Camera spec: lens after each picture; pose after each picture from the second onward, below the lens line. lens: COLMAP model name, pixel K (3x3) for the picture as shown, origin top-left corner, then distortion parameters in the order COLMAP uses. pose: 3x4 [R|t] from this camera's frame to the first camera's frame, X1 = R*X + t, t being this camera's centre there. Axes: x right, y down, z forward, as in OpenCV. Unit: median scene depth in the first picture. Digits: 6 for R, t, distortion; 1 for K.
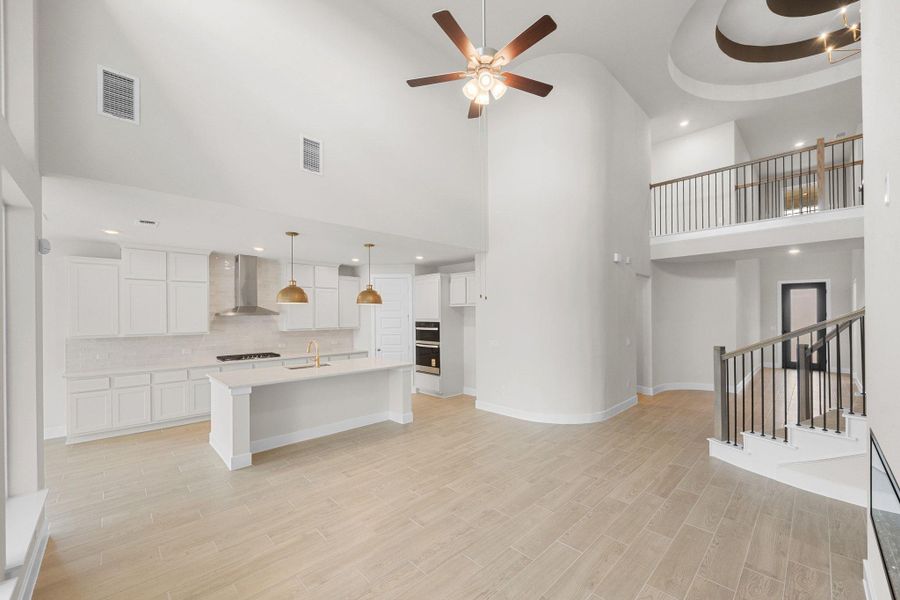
lens RADIAL K [[351.0, 0, 470.8], [0, 351.0, 317.4], [0, 0, 1]] dist [0.001050, -0.000246]
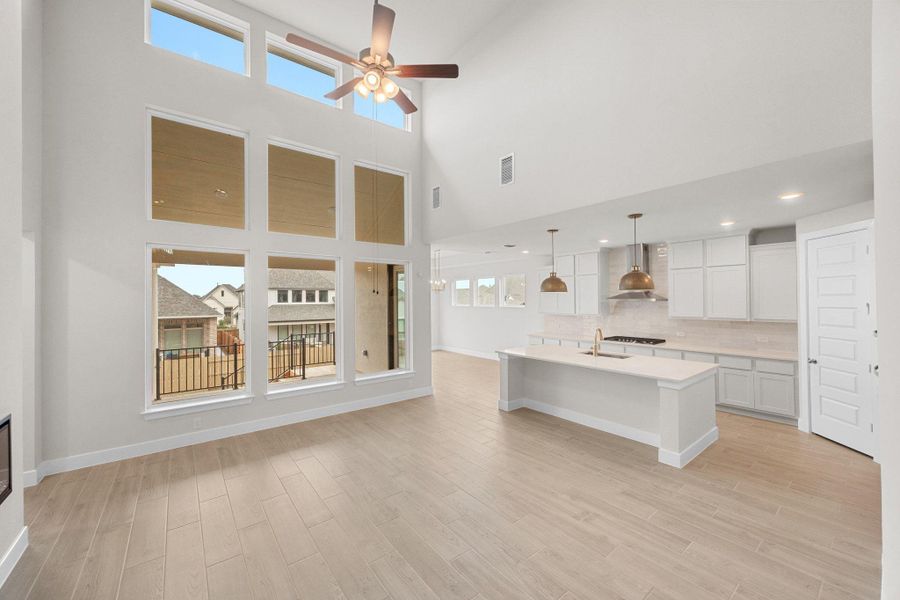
lens RADIAL K [[351.0, 0, 470.4], [0, 351.0, 302.5], [0, 0, 1]] dist [0.001050, -0.000246]
pose [[-0.104864, 0.017583, -0.994331, 0.435520], [0.000897, 0.999845, 0.017586, -0.018658], [0.994486, 0.000952, -0.104863, 0.577369]]
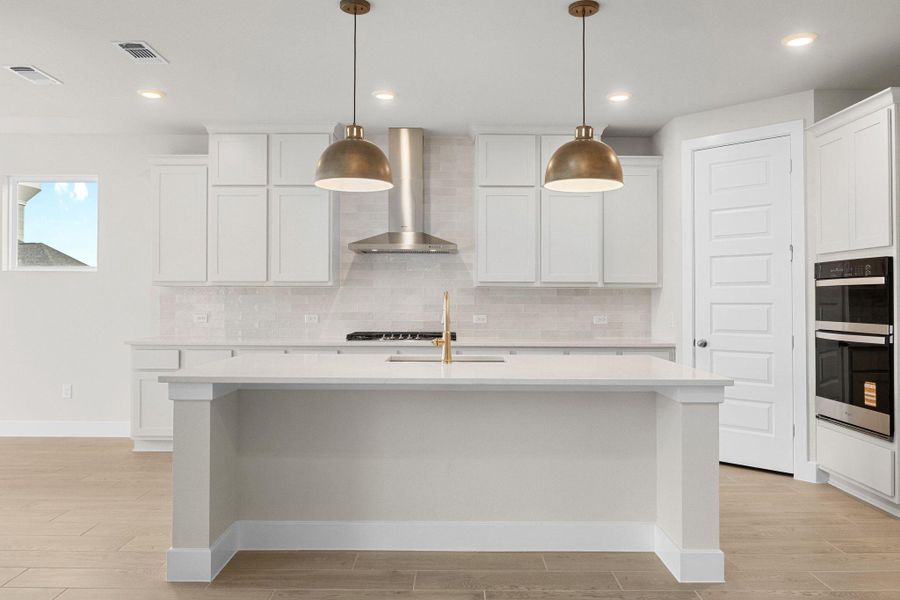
lens RADIAL K [[651.3, 0, 446.1], [0, 651.3, 293.5], [0, 0, 1]] dist [-0.002033, 0.004023]
pose [[0.686565, -0.003564, -0.727059, 0.054756], [-0.007621, 0.999898, -0.012097, 0.058663], [0.727028, 0.013846, 0.686468, 0.395244]]
